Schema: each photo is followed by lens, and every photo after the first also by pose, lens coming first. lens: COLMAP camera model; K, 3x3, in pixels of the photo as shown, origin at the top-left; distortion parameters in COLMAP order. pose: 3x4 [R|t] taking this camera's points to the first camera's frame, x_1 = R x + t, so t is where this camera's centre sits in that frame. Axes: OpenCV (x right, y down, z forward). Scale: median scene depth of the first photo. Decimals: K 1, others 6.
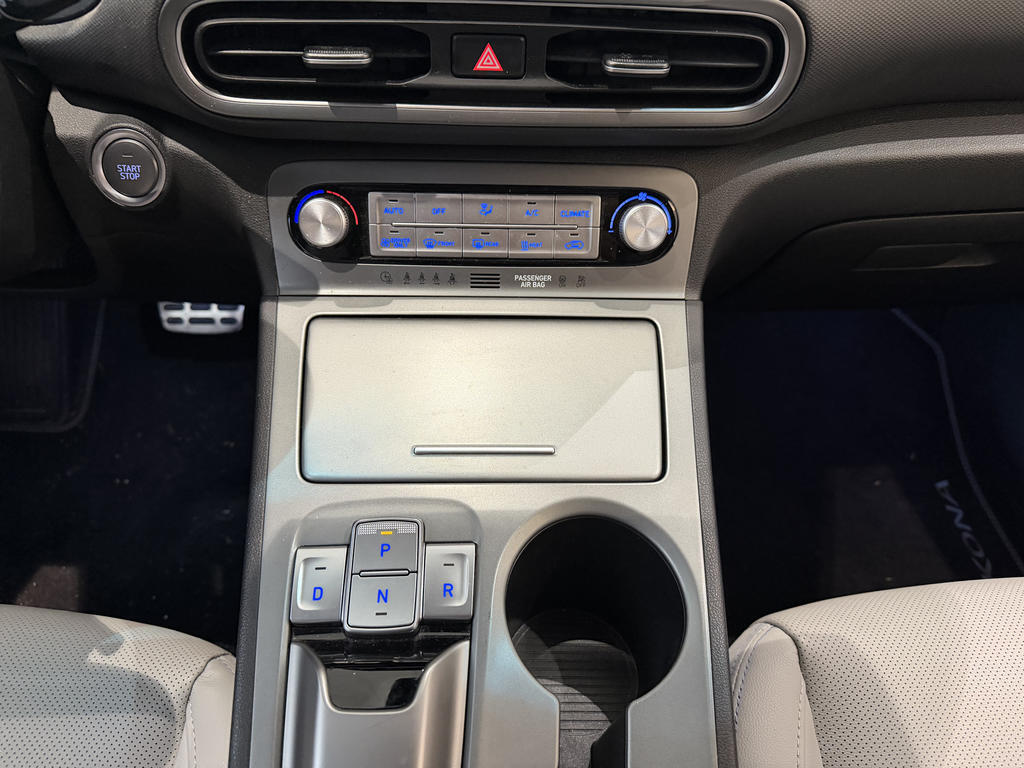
lens RADIAL K [[725.0, 0, 507.1], [0, 725.0, 404.4], [0, 0, 1]] dist [0.005622, -0.001543]
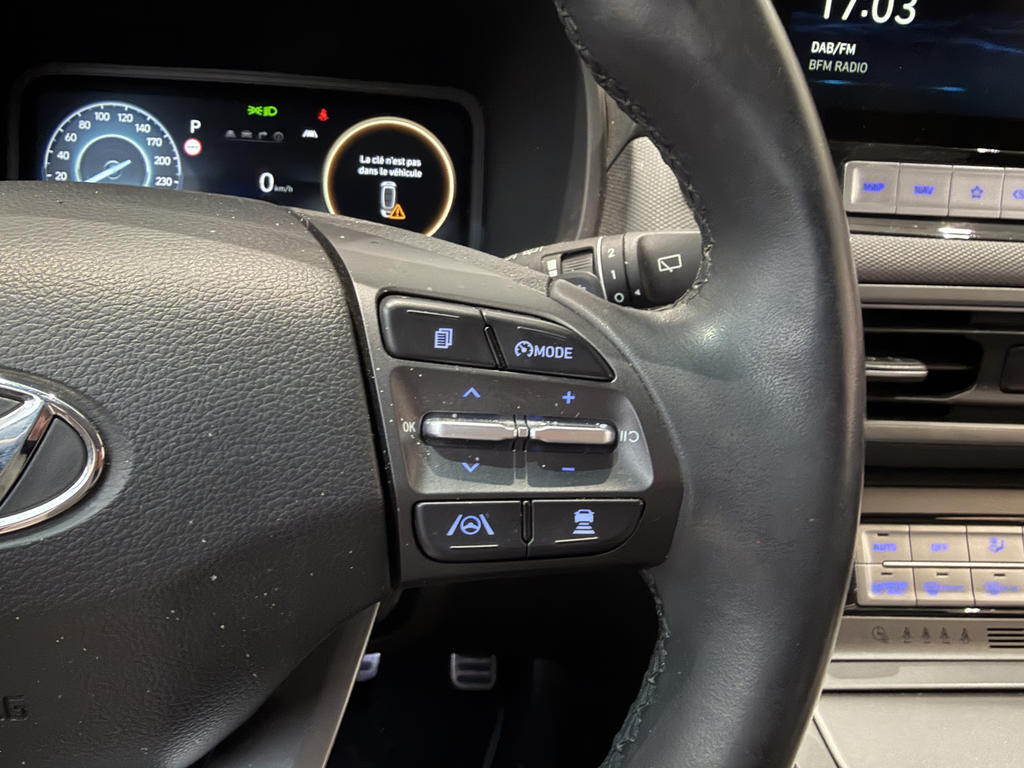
lens RADIAL K [[726.8, 0, 448.6], [0, 726.8, 383.6], [0, 0, 1]] dist [0.001678, 0.000058]
pose [[0.999131, 0.003500, 0.041535, -0.660280], [0.015599, 0.892660, -0.450461, -0.075834], [-0.038653, 0.450718, 0.891829, 0.229333]]
